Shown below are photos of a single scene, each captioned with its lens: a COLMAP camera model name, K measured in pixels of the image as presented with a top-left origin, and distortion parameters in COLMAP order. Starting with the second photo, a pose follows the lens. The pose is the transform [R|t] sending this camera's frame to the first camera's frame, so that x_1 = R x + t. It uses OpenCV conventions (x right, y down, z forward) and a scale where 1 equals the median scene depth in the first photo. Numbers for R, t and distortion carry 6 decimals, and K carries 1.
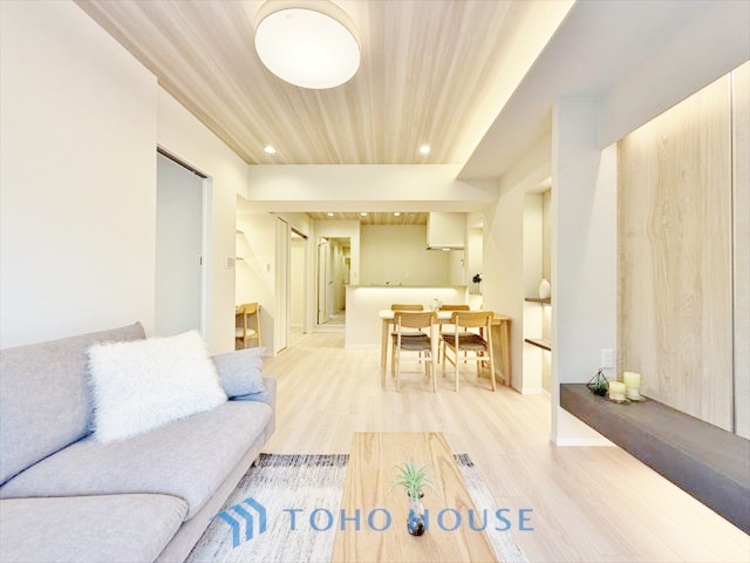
lens RADIAL K [[299.9, 0, 375.0], [0, 299.9, 281.5], [0, 0, 1]] dist [-0.002668, -0.000352]
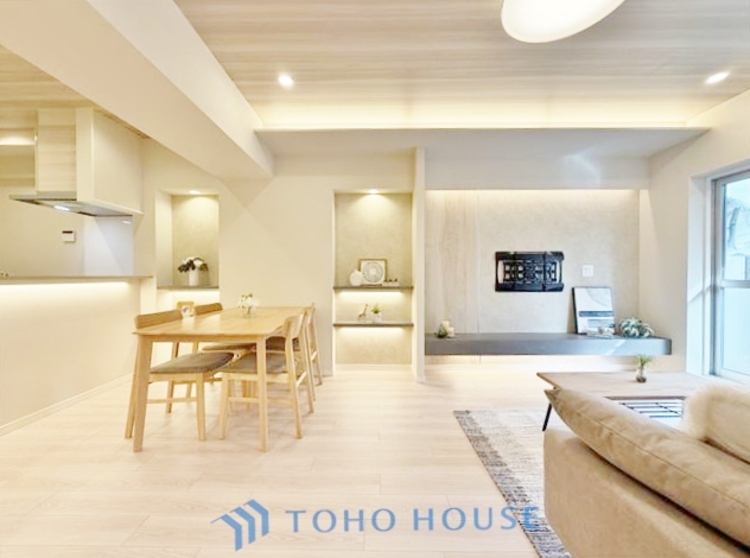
lens RADIAL K [[299.9, 0, 375.0], [0, 299.9, 279.0], [0, 0, 1]] dist [-0.002668, -0.000352]
pose [[-0.023102, -0.016246, 0.999601, -0.635126], [-0.010094, 0.999821, 0.016016, 0.010992], [-0.999682, -0.009720, -0.023262, 0.941379]]
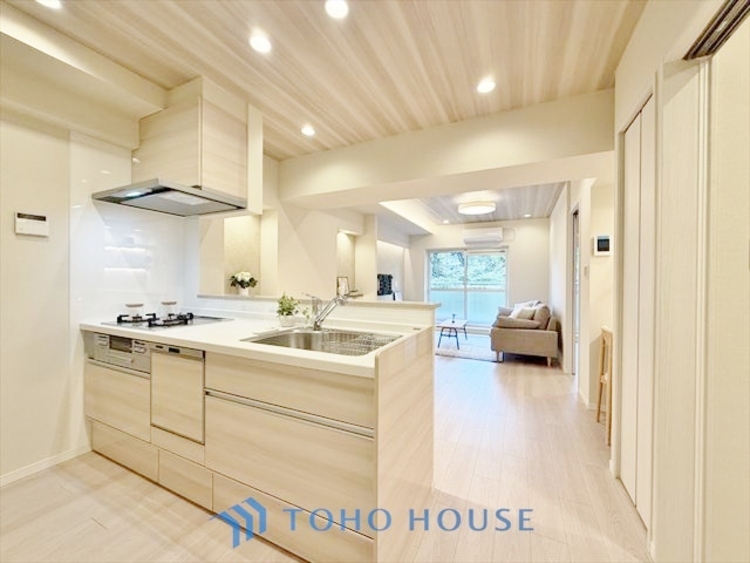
lens RADIAL K [[298.6, 0, 375.0], [0, 298.6, 281.5], [0, 0, 1]] dist [-0.000262, -0.000387]
pose [[-0.911557, -0.013249, 0.410959, -0.320407], [-0.016616, 0.999851, -0.004623, -0.018325], [-0.410837, -0.011043, -0.911642, 2.488484]]
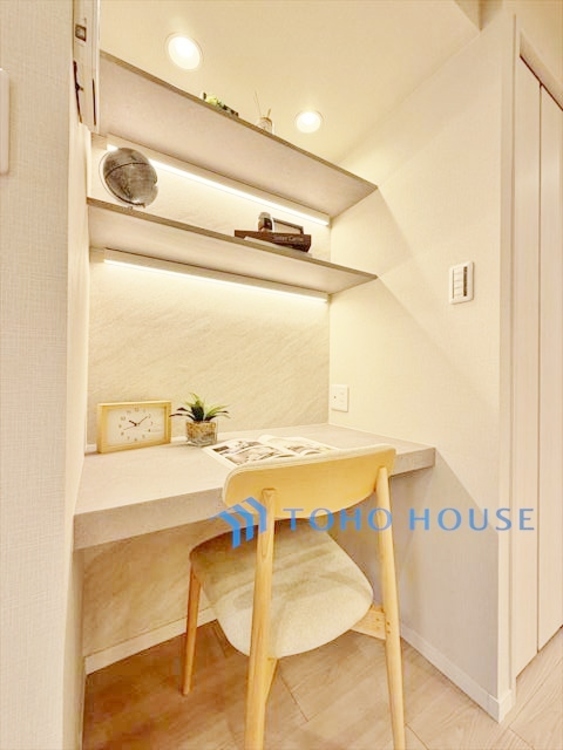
lens RADIAL K [[299.9, 0, 281.5], [0, 299.9, 375.0], [0, 0, 1]] dist [-0.002668, -0.000352]
pose [[0.542024, -0.011611, -0.840283, -0.399490], [0.003366, 0.999927, -0.011646, 0.039637], [0.840357, 0.003484, 0.542023, 1.244952]]
